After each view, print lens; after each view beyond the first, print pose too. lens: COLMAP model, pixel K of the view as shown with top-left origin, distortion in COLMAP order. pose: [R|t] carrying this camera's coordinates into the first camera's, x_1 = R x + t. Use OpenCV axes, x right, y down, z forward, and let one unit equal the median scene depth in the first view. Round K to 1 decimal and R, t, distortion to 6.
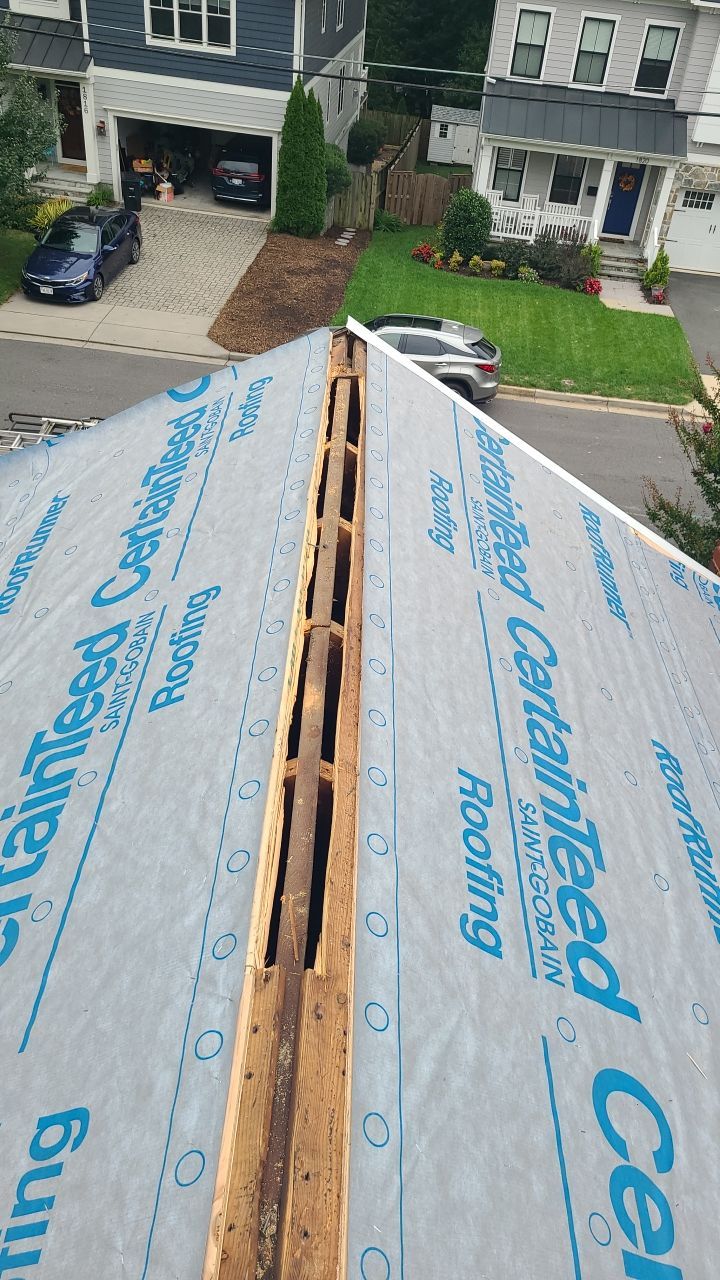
lens RADIAL K [[1025.1, 0, 398.8], [0, 1025.1, 637.4], [0, 0, 1]] dist [0.058951, -0.043073]
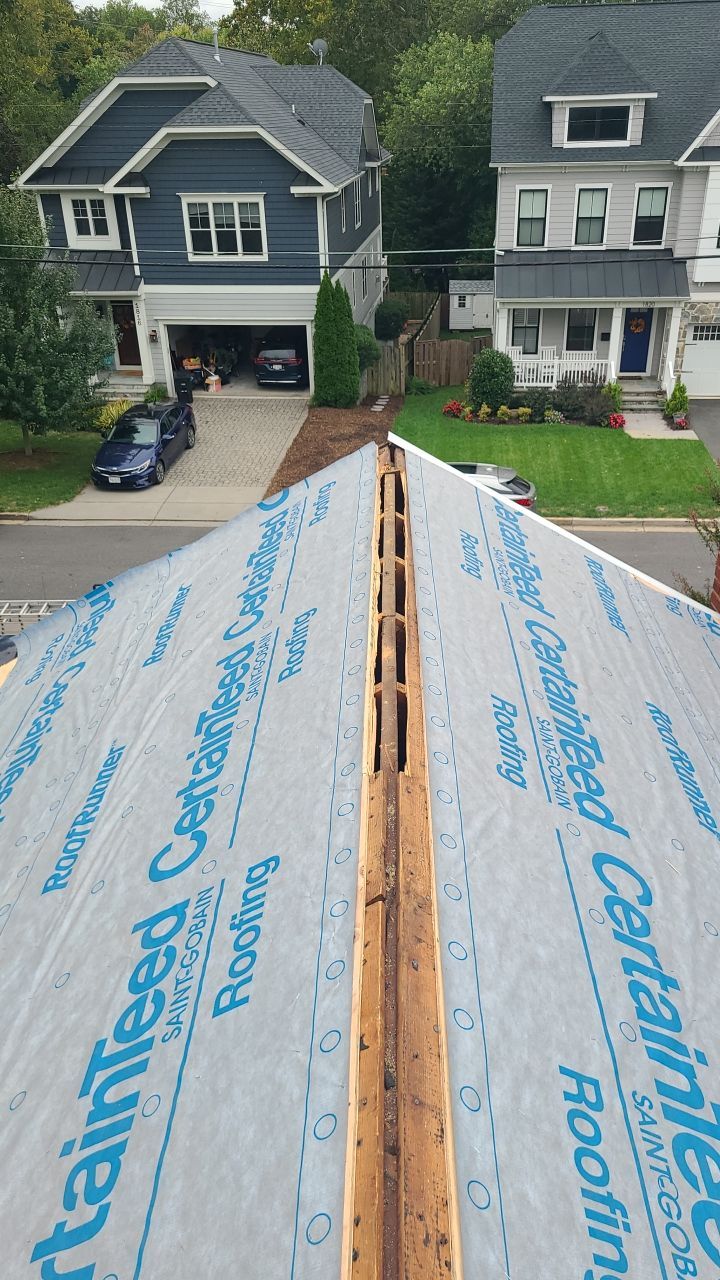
lens RADIAL K [[1025.1, 0, 398.8], [0, 1025.1, 637.4], [0, 0, 1]] dist [0.058951, -0.043073]
pose [[0.993375, -0.101508, -0.053870, 0.008008], [0.092631, 0.984728, -0.147410, 0.141578], [0.068011, 0.141443, 0.987607, -0.260726]]
